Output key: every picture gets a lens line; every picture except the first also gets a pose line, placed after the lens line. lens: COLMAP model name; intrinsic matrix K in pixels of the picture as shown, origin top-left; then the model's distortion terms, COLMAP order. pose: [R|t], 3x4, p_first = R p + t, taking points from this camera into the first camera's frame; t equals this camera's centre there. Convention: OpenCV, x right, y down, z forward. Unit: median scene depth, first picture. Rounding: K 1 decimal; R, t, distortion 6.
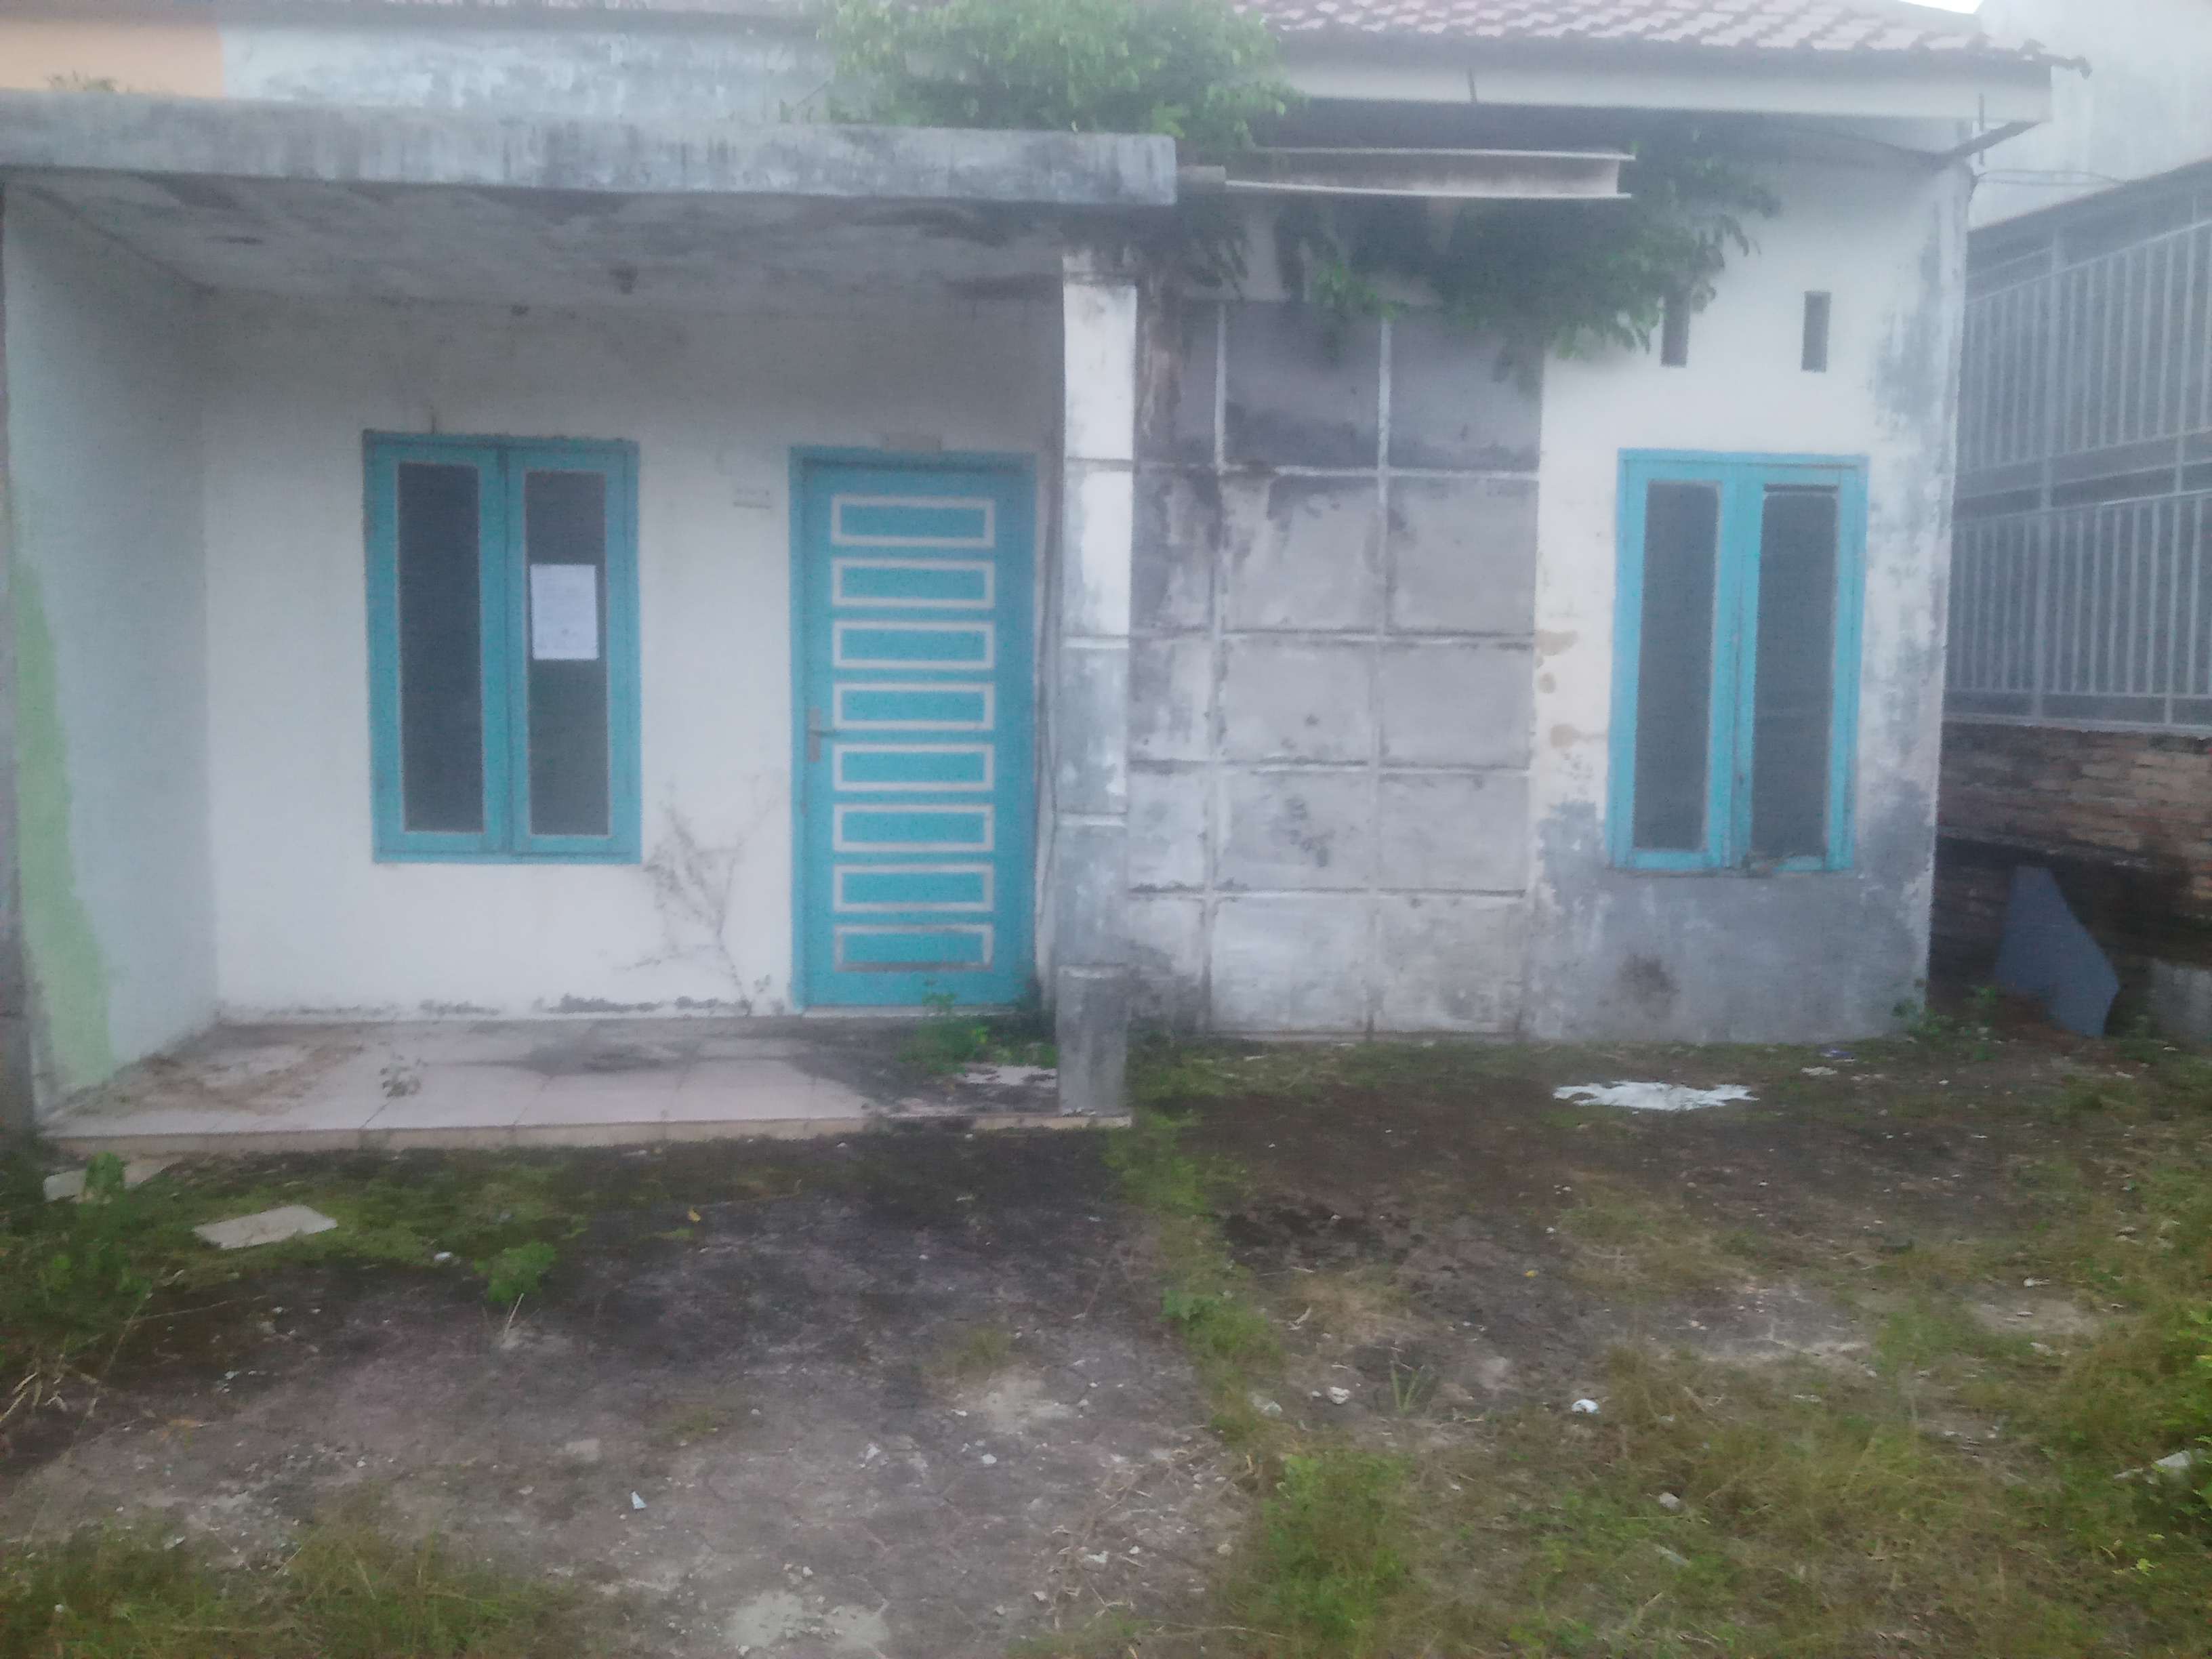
lens RADIAL K [[1803.3, 0, 1109.1], [0, 1803.3, 749.6], [0, 0, 1]] dist [0.086719, 0.002089]
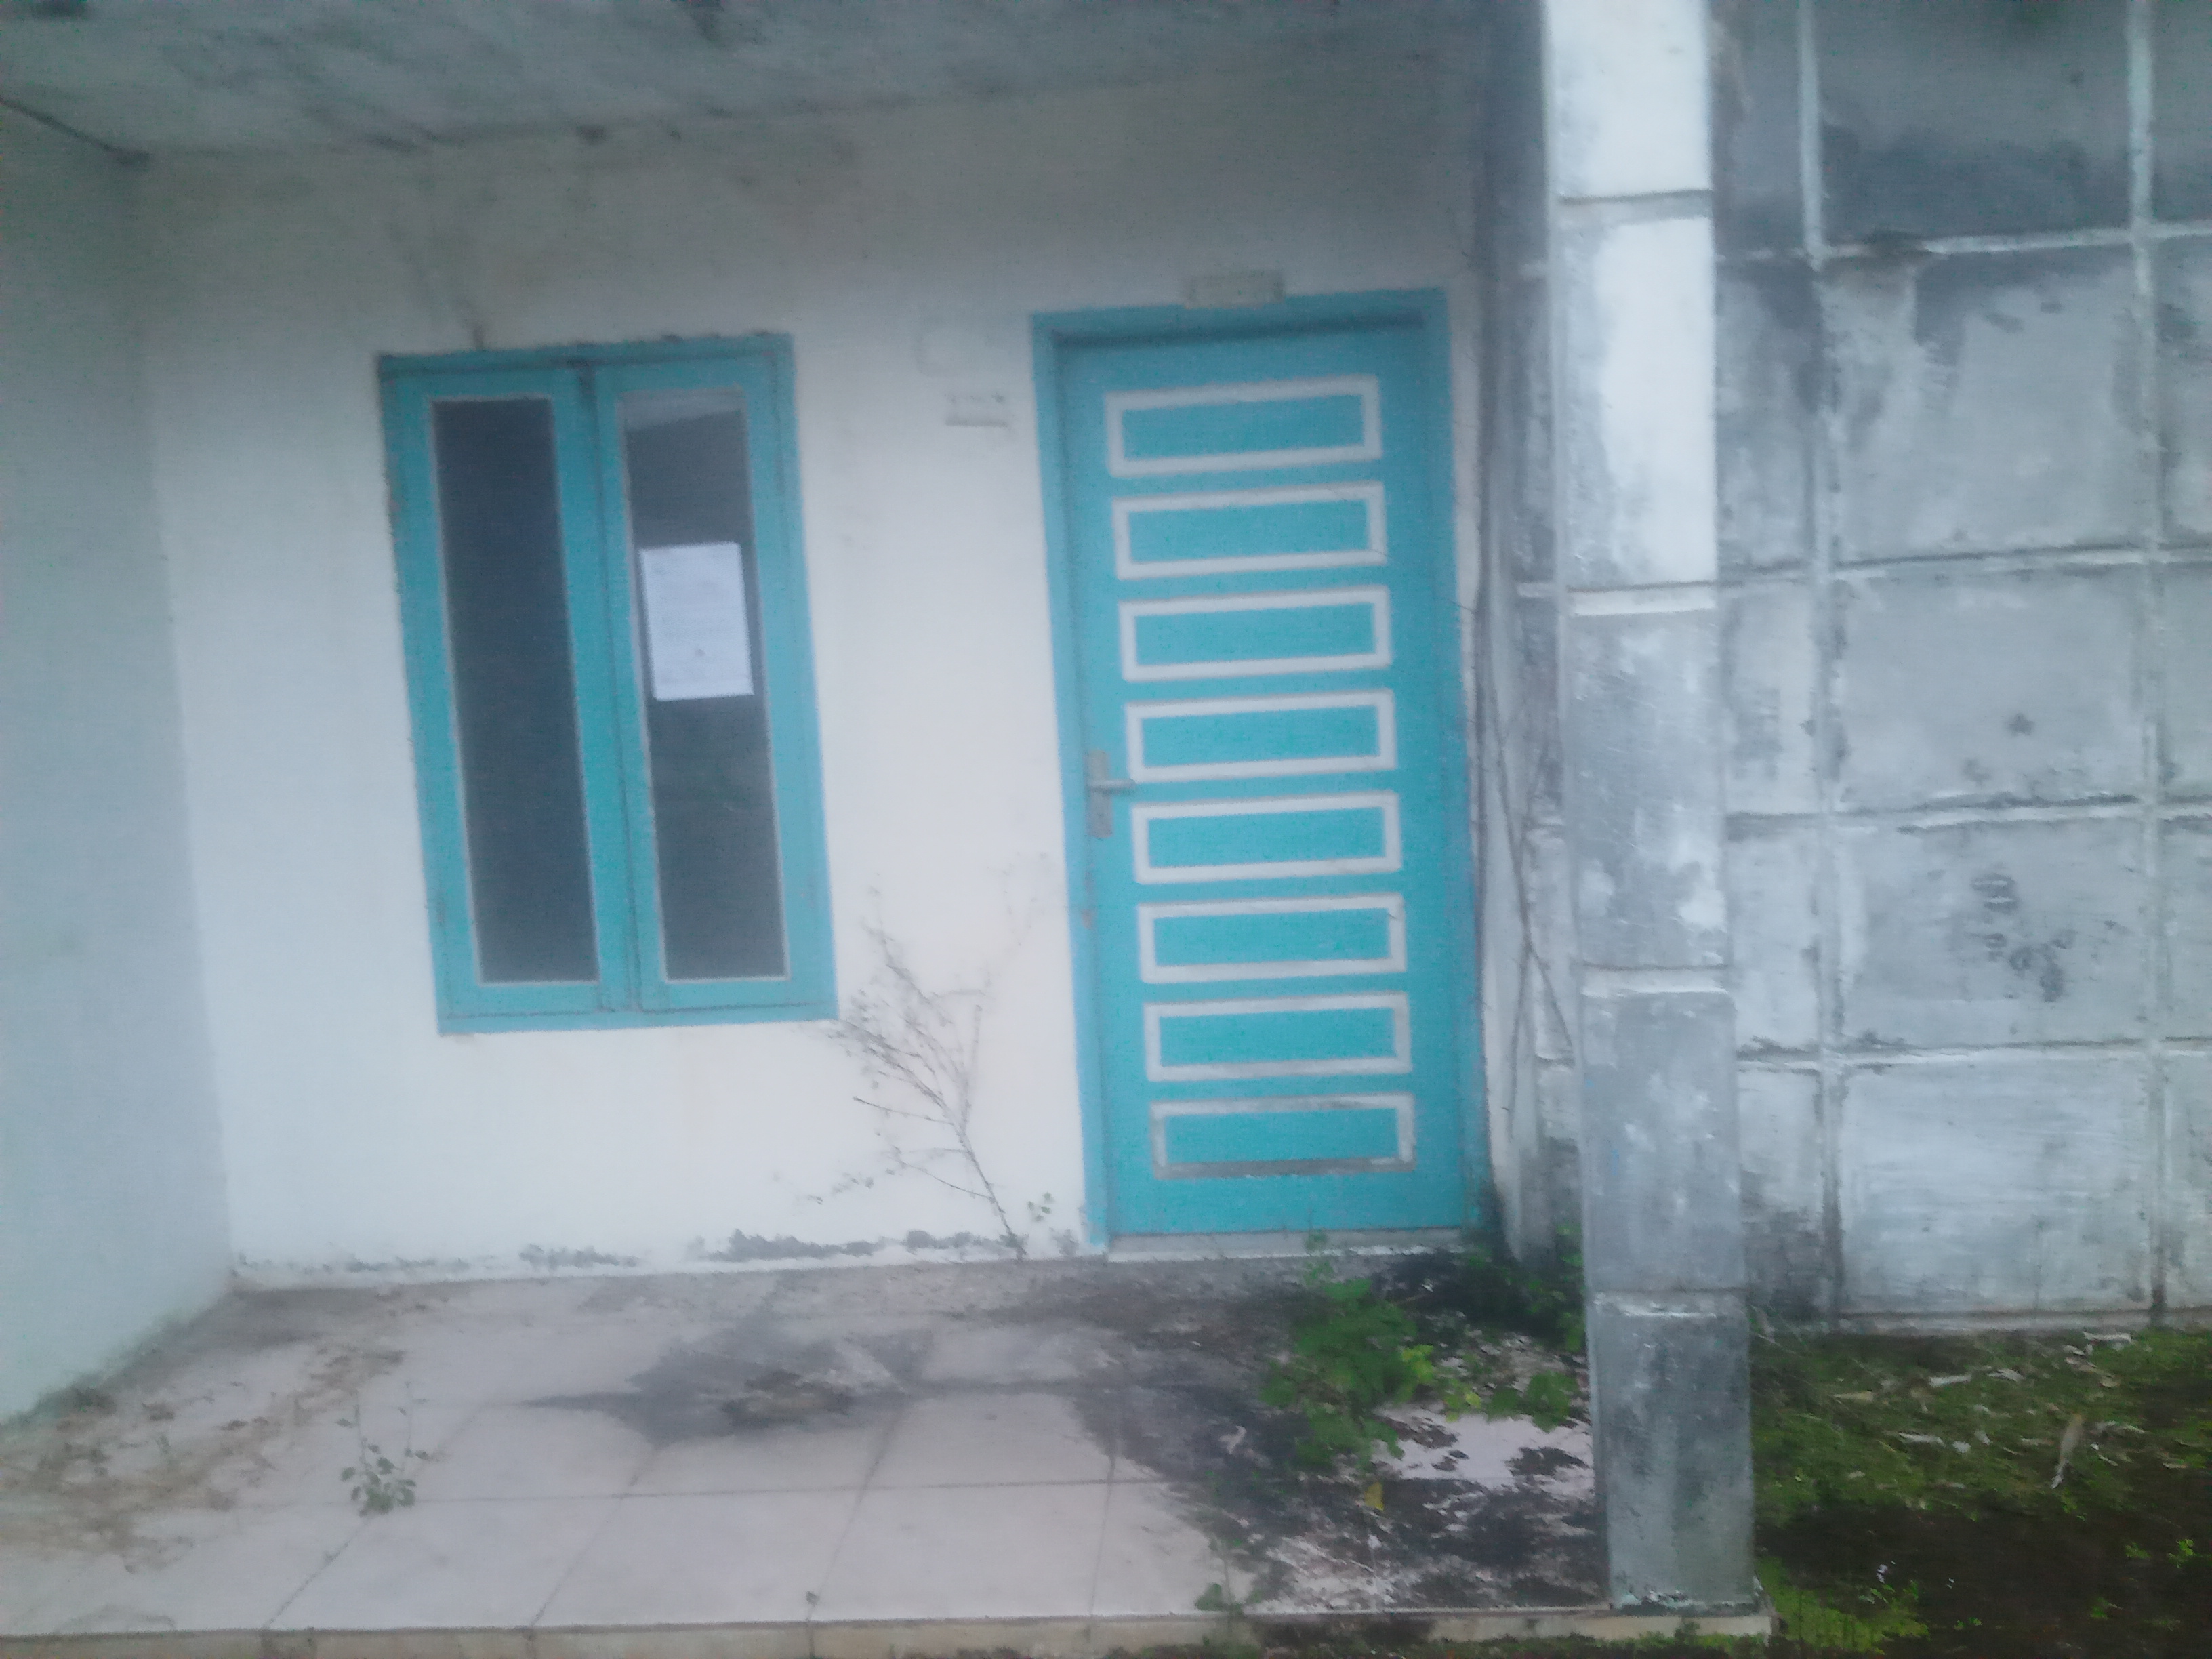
lens RADIAL K [[1826.5, 0, 1106.0], [0, 1826.5, 829.5], [0, 0, 1]] dist [0.091820, -0.162231]
pose [[0.979021, -0.049252, -0.197718, -0.042173], [0.059008, 0.997298, 0.043754, -0.024388], [0.195029, -0.054503, 0.979282, 0.419321]]
